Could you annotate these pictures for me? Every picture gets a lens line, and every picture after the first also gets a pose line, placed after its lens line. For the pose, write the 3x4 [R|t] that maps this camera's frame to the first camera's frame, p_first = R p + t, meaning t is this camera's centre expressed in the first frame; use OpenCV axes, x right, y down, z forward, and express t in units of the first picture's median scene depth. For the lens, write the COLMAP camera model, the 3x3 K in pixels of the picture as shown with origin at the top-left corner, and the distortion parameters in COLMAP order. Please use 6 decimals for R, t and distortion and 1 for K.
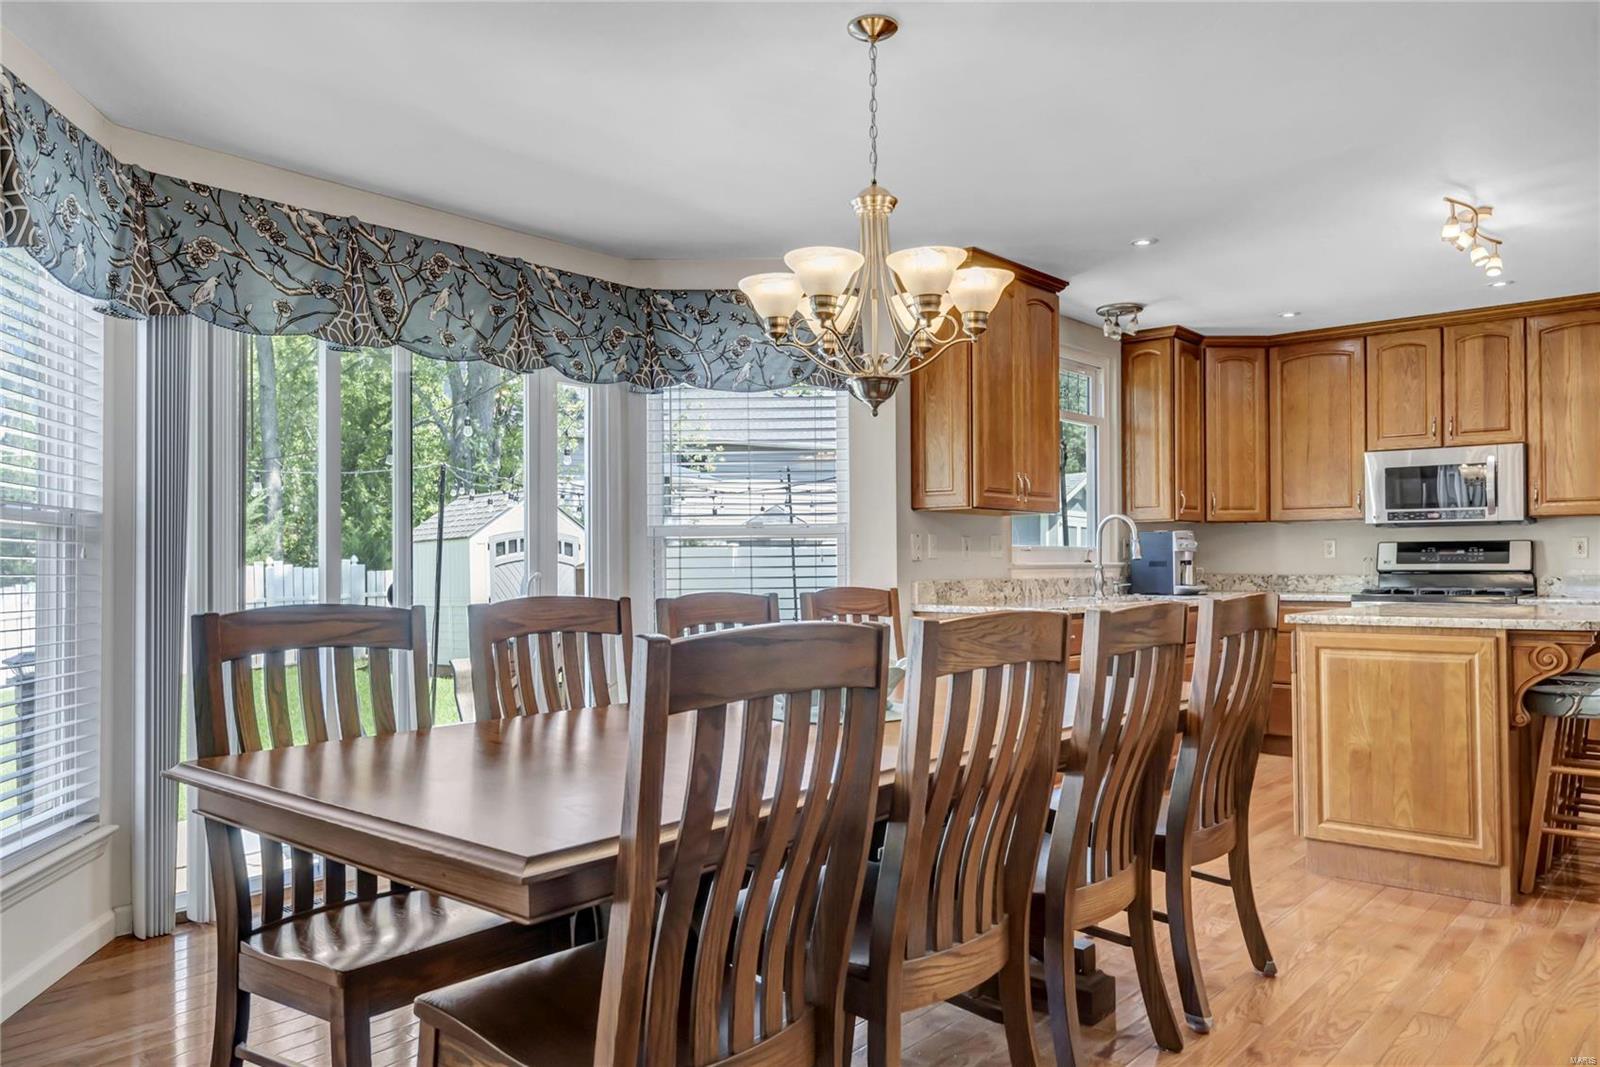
lens RADIAL K [[1112.6, 0, 800.0], [0, 1112.6, 533.5], [0, 0, 1]] dist [0.001494, -0.005680]
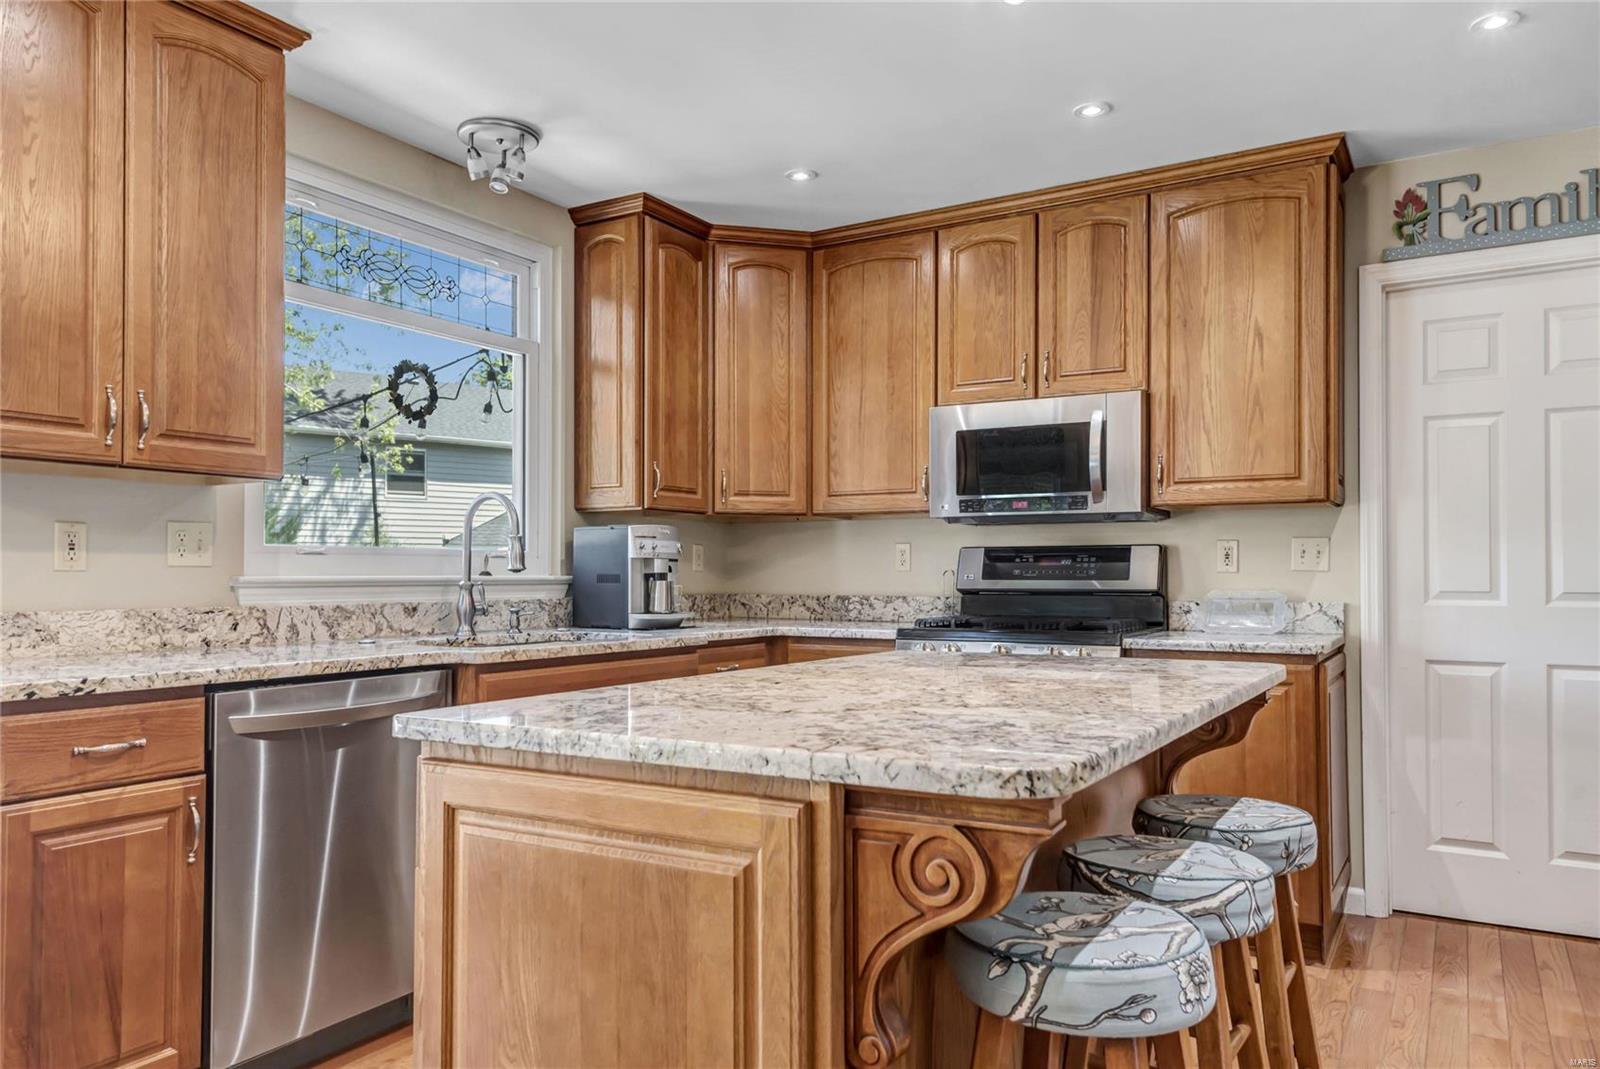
lens RADIAL K [[1121.6, 0, 803.2], [0, 1121.6, 539.2], [0, 0, 1]] dist [0.042555, -0.000091]
pose [[0.982066, 0.010163, 0.188265, 0.322551], [-0.008958, 0.999934, -0.007254, 0.009398], [-0.188326, 0.005437, 0.982091, 0.384055]]
